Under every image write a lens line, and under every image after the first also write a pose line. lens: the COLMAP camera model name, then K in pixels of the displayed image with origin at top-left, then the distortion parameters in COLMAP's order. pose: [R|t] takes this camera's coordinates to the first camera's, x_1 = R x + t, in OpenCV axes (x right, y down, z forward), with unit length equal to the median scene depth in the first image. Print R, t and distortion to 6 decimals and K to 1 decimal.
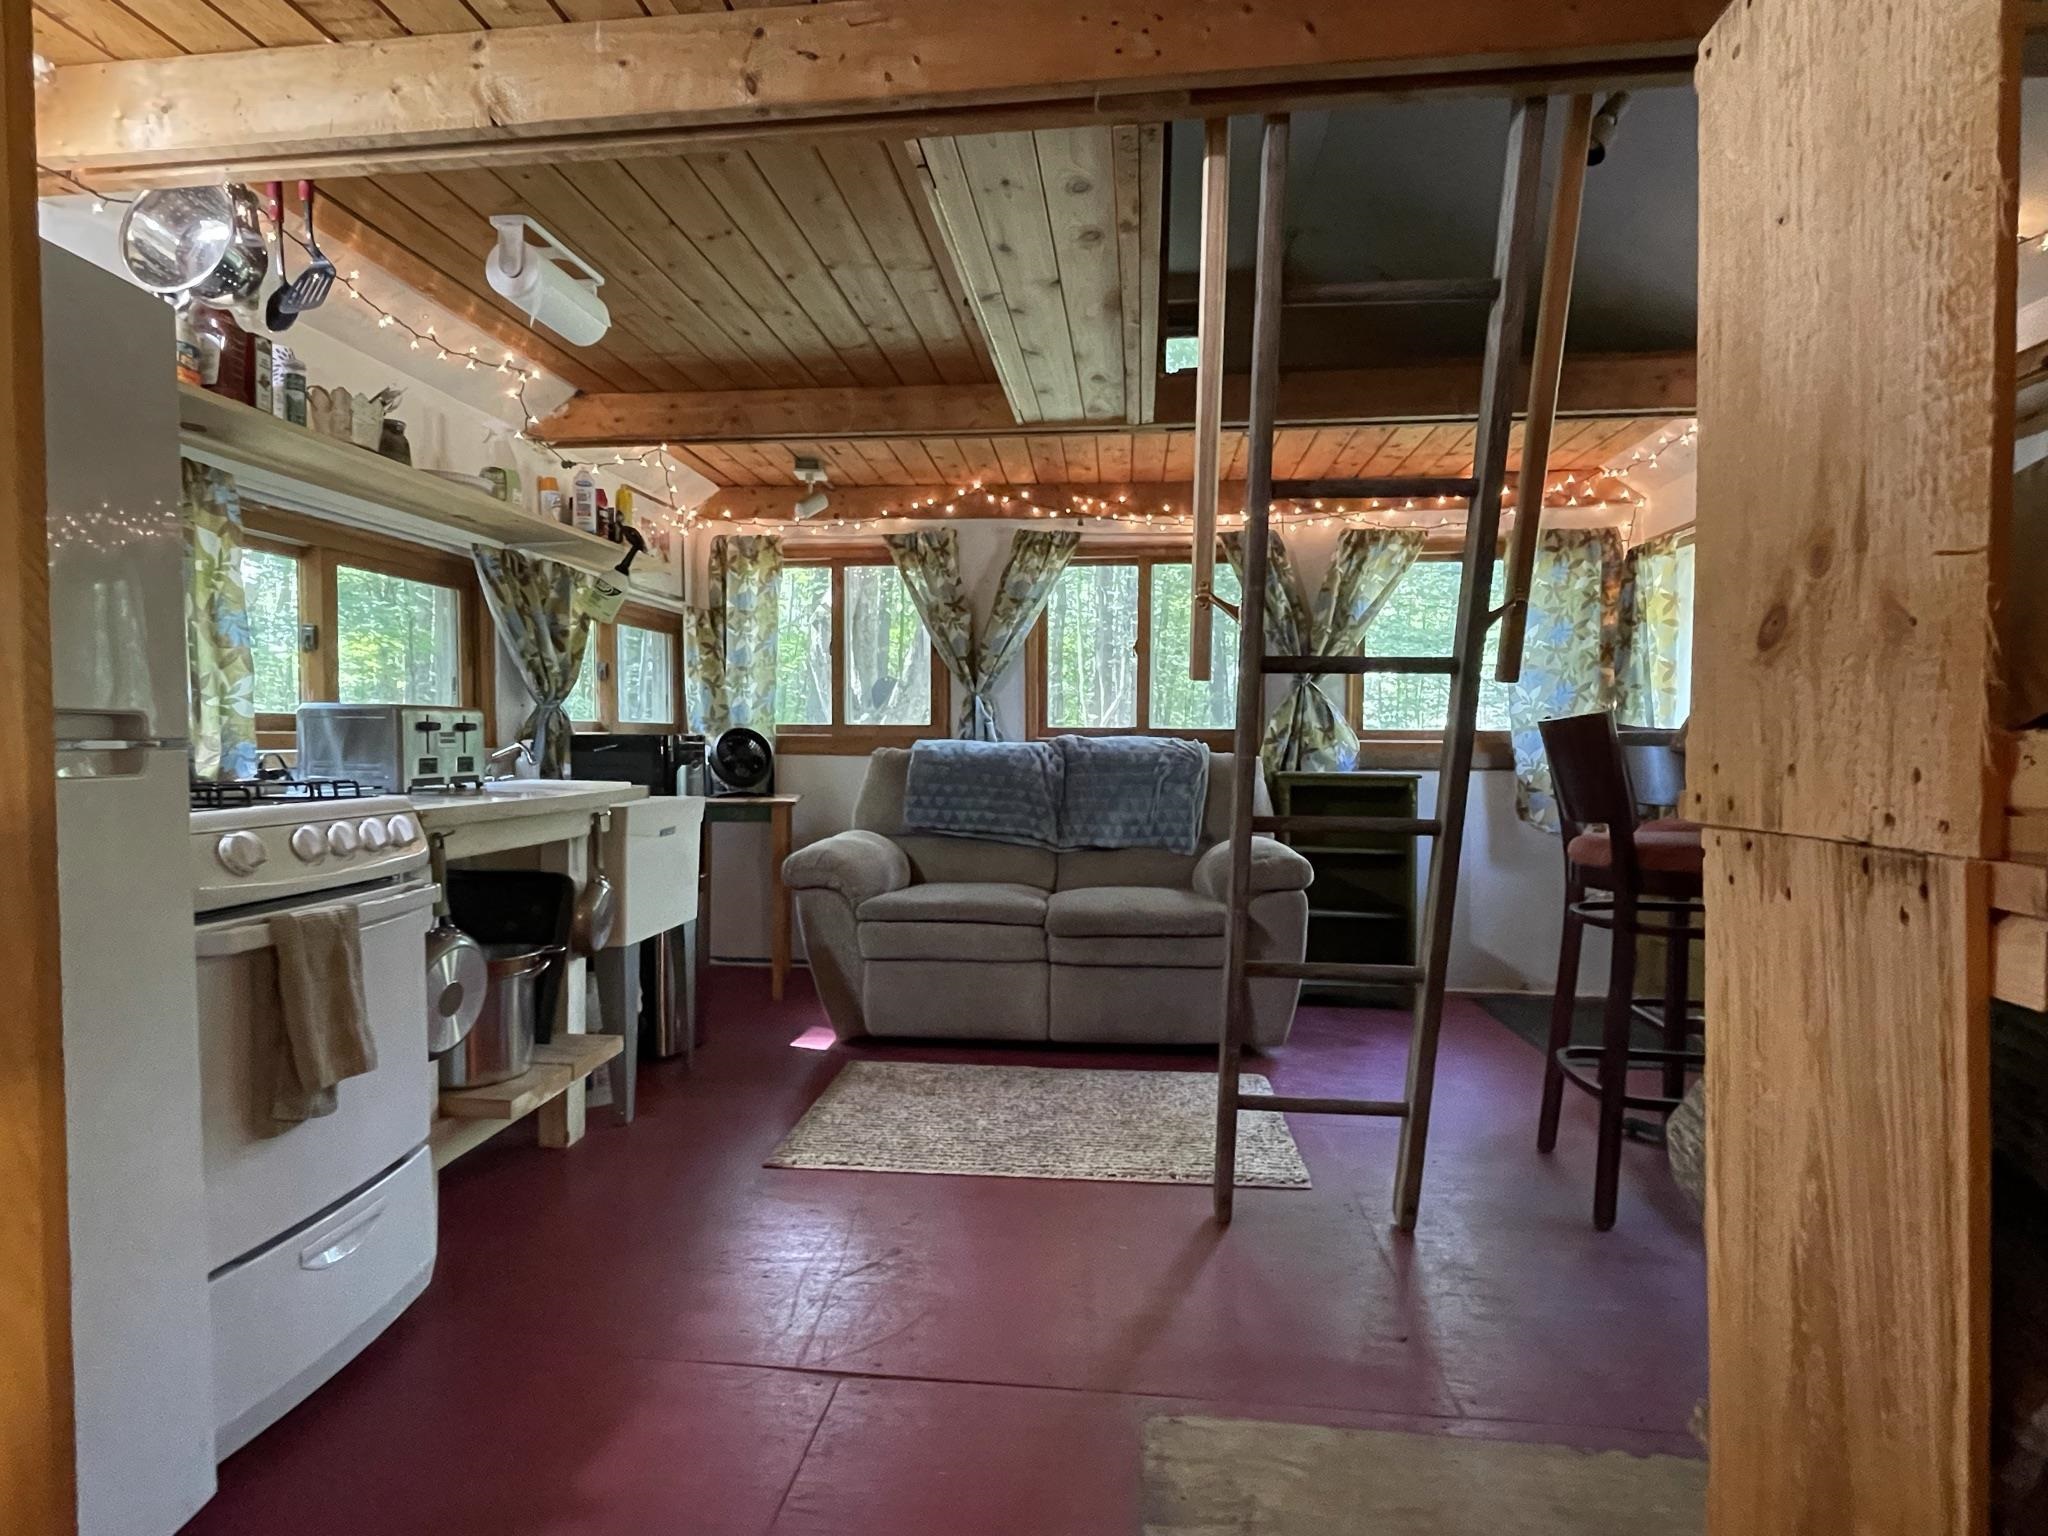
lens RADIAL K [[1040.8, 0, 1027.7], [0, 1040.8, 770.5], [0, 0, 1]] dist [-0.001084, -0.001383]
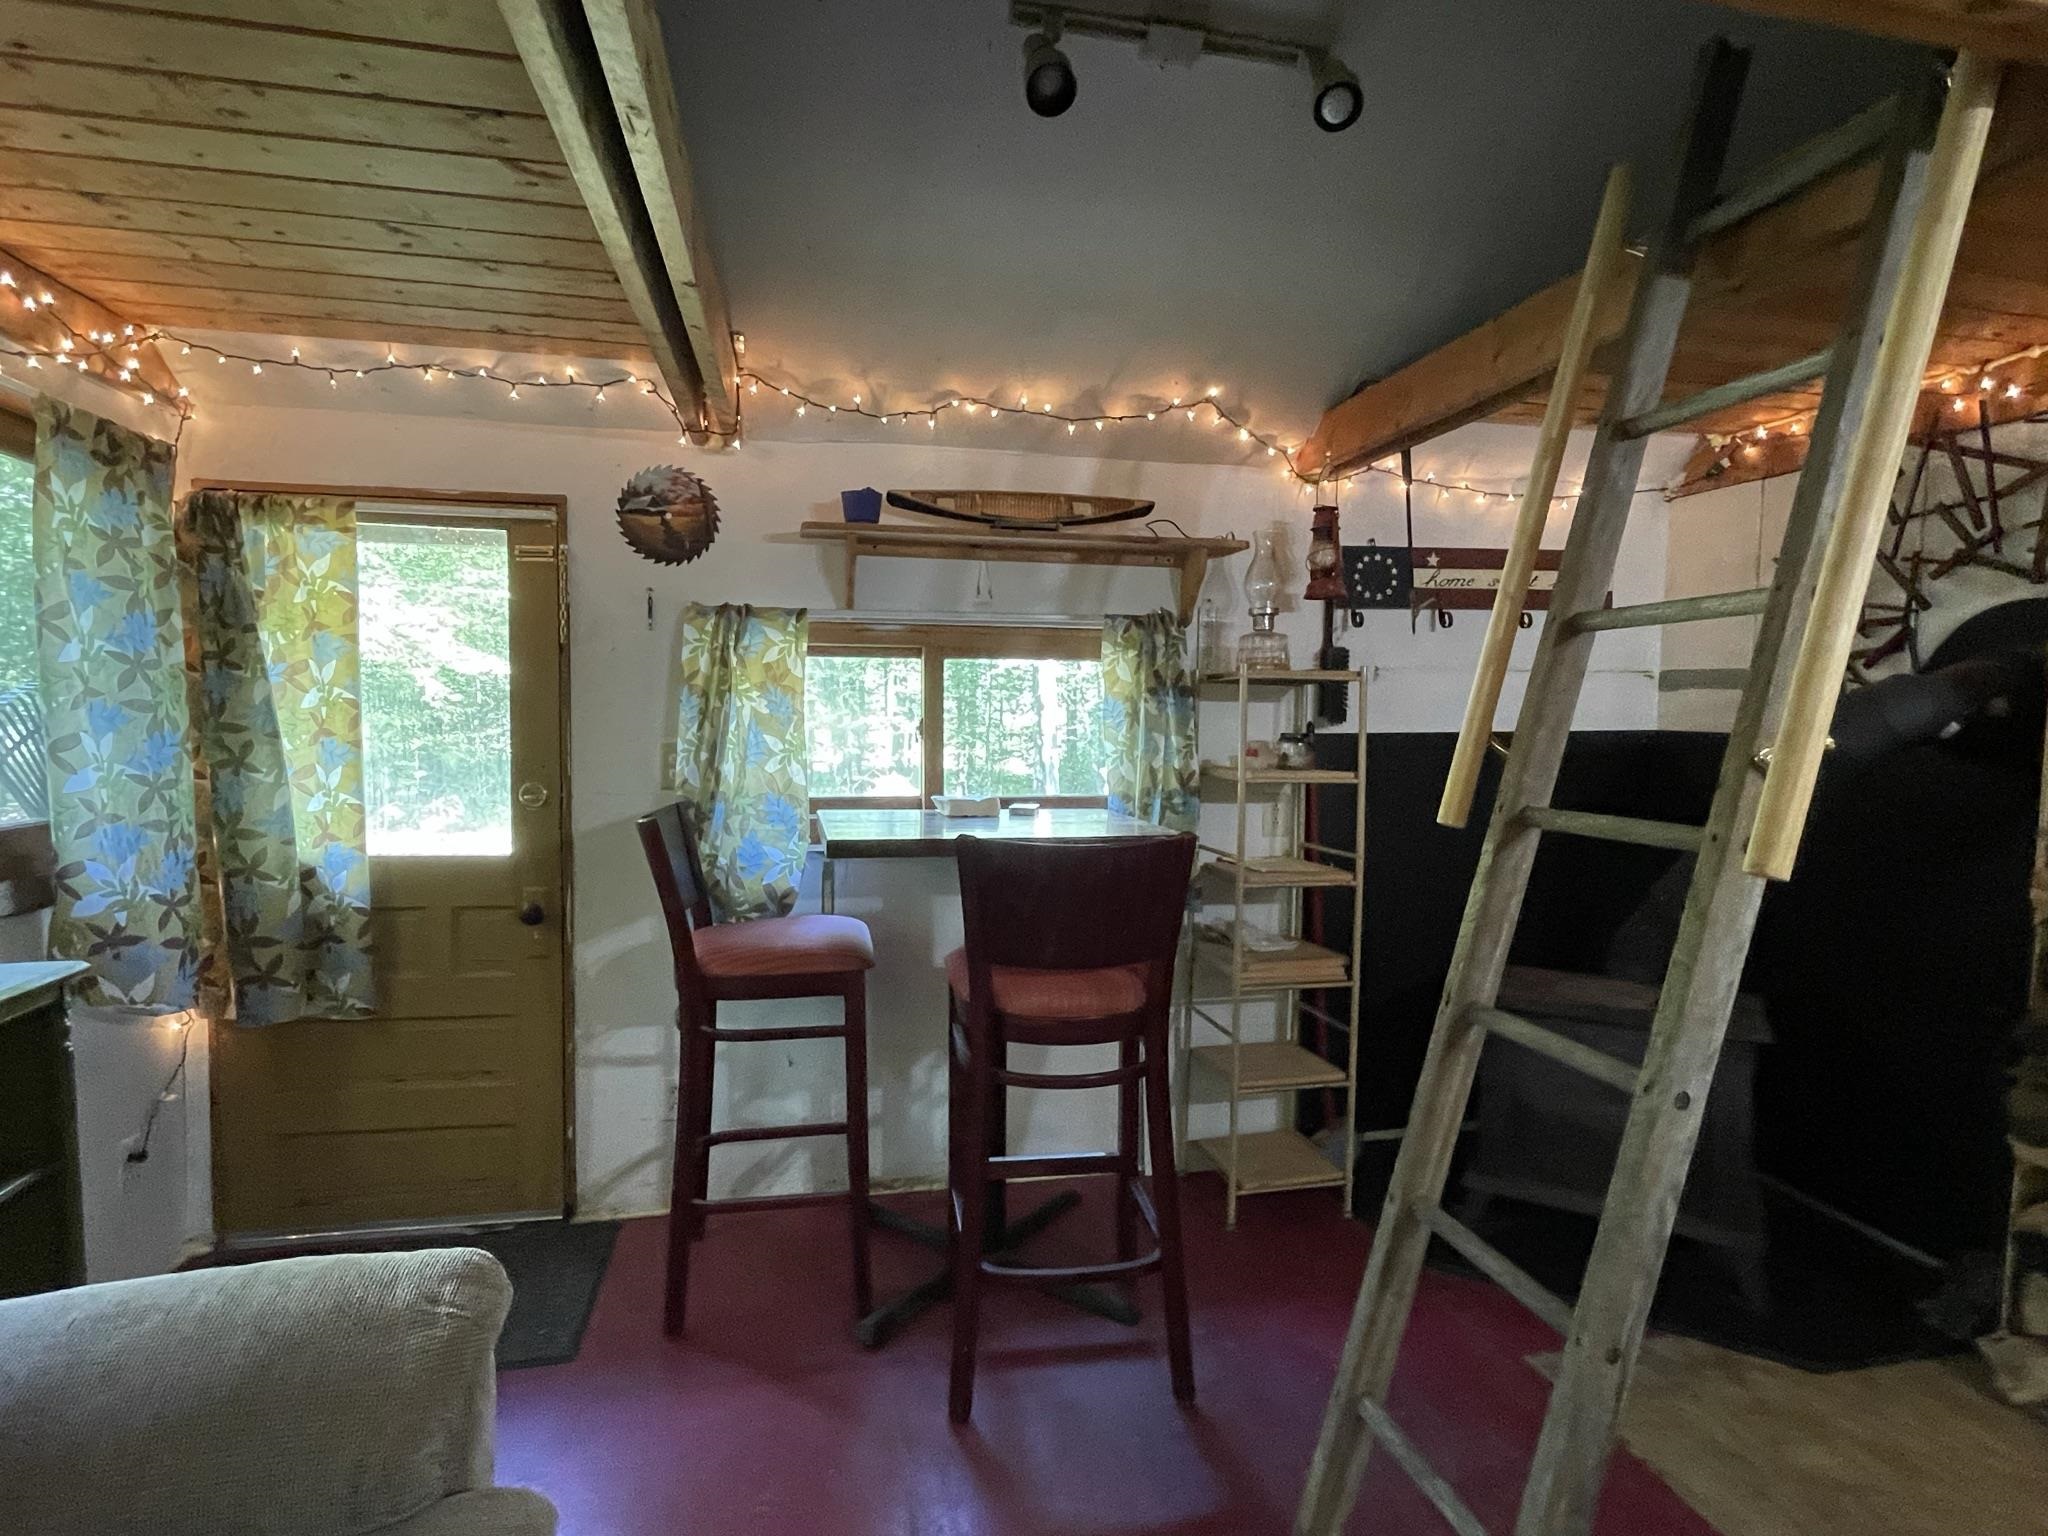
lens RADIAL K [[1040.8, 0, 1020.1], [0, 1040.8, 775.3], [0, 0, 1]] dist [-0.001084, -0.001383]
pose [[-0.310372, -0.063383, 0.948500, -0.120203], [0.015330, 0.997311, 0.071661, -0.091583], [-0.950492, 0.036782, -0.308565, 0.756436]]
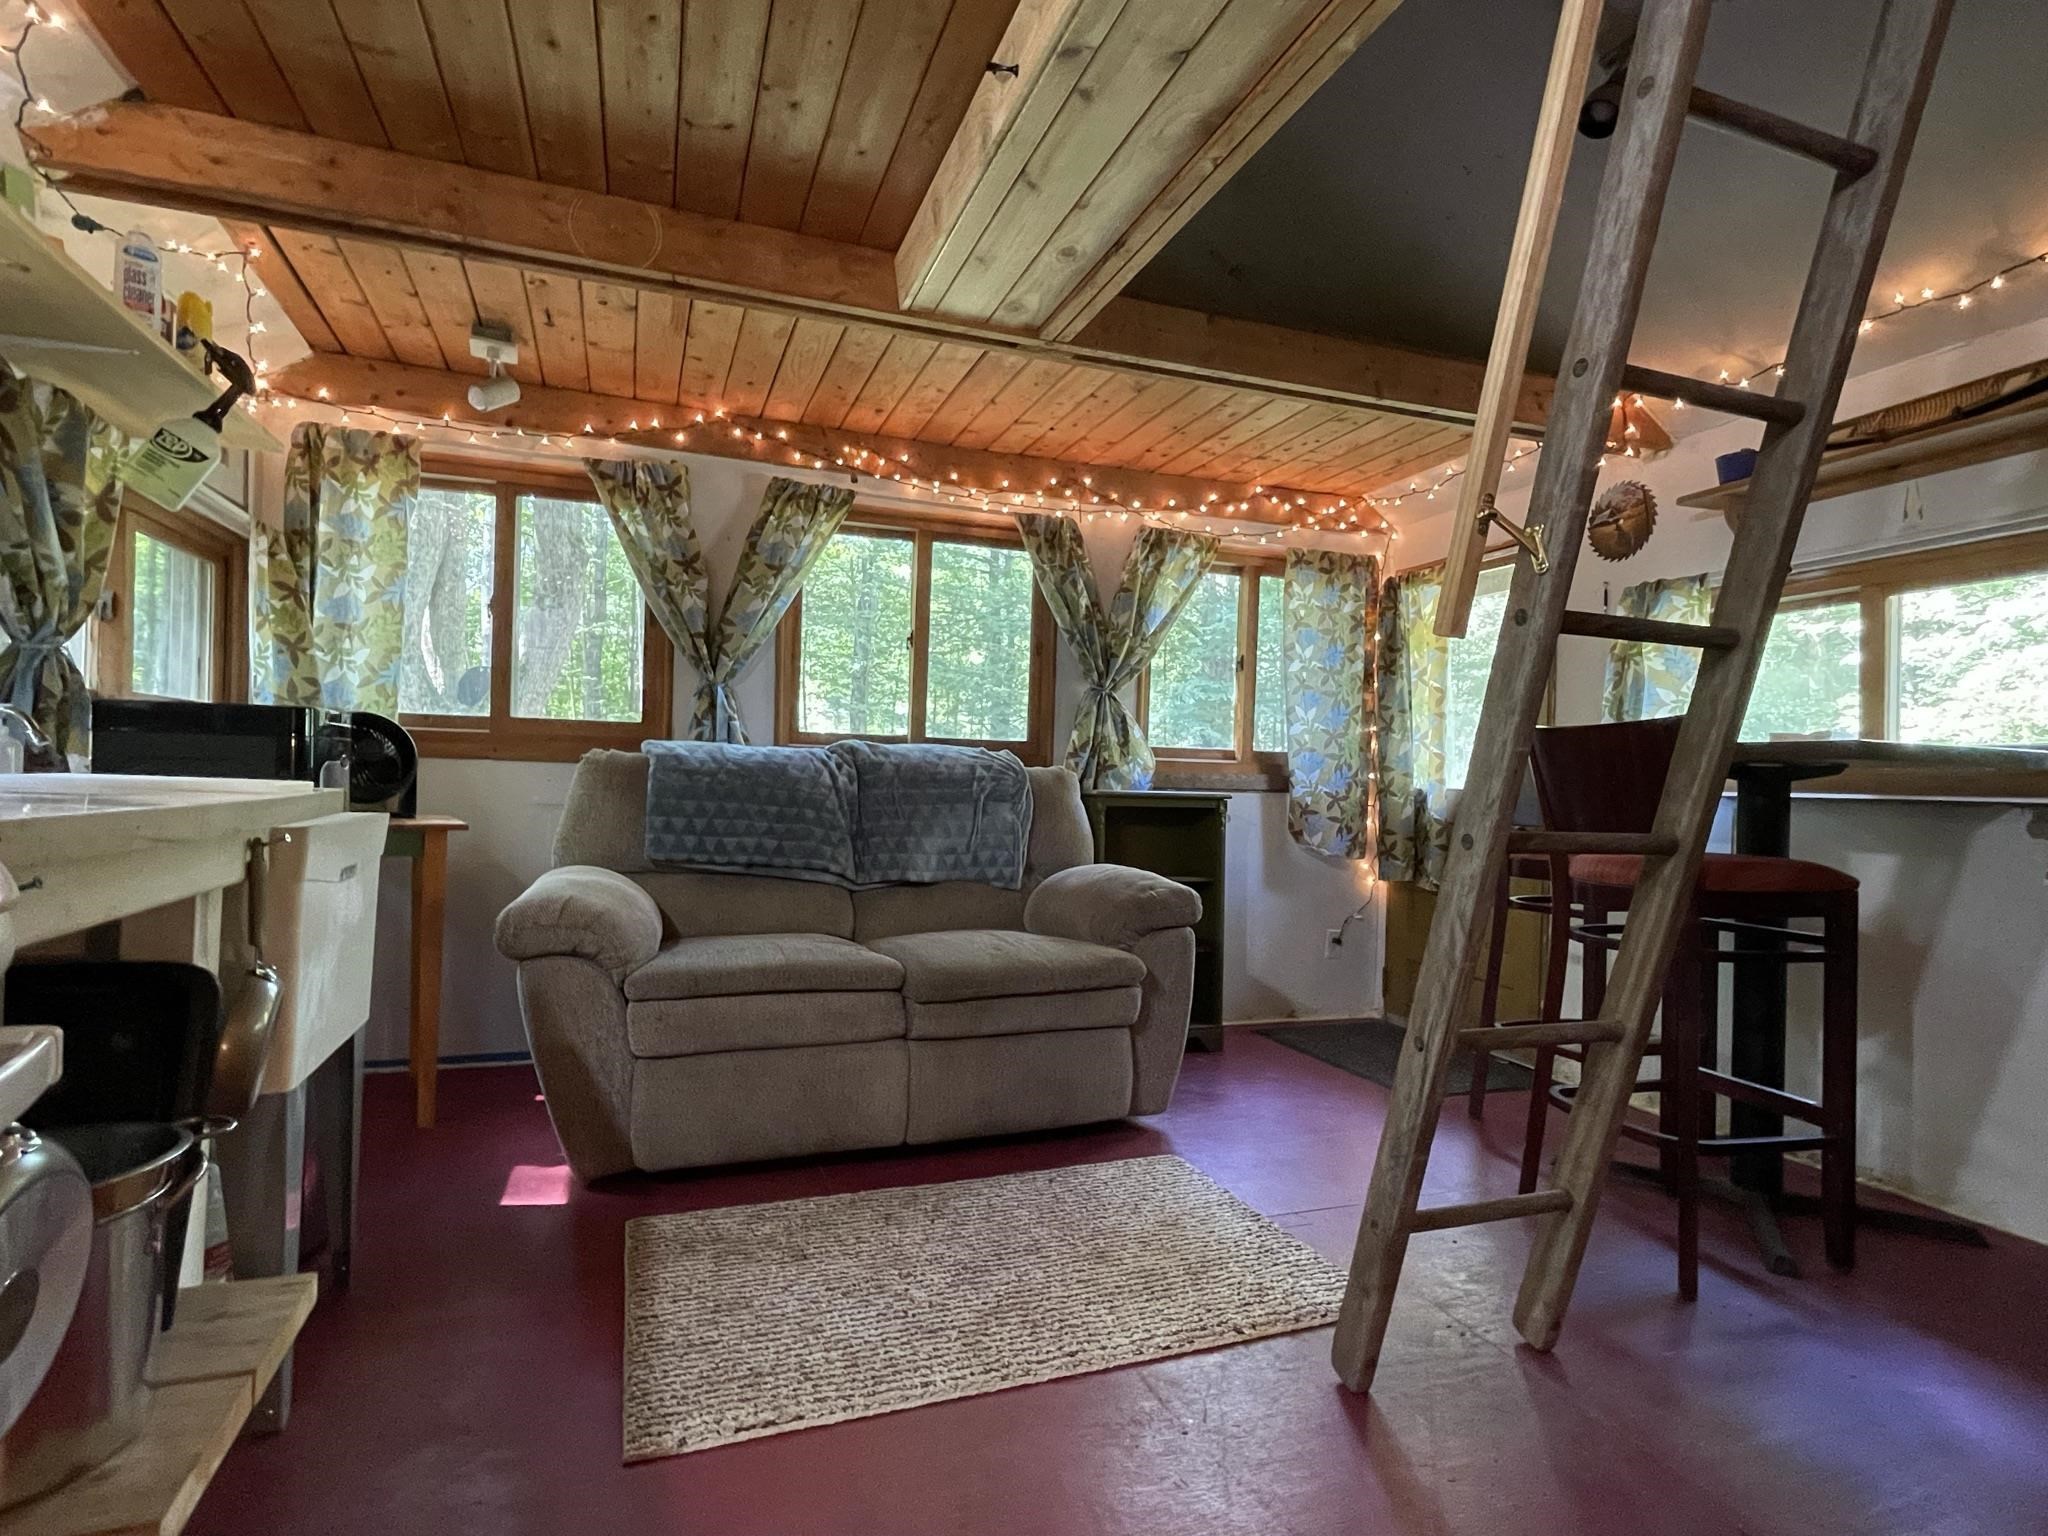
lens RADIAL K [[1040.8, 0, 1024.3], [0, 1040.8, 771.2], [0, 0, 1]] dist [-0.001084, -0.001383]
pose [[0.899214, 0.021043, 0.437003, -0.191538], [-0.008161, 0.999476, -0.031336, 0.013236], [-0.437433, 0.024612, 0.898914, 0.238818]]
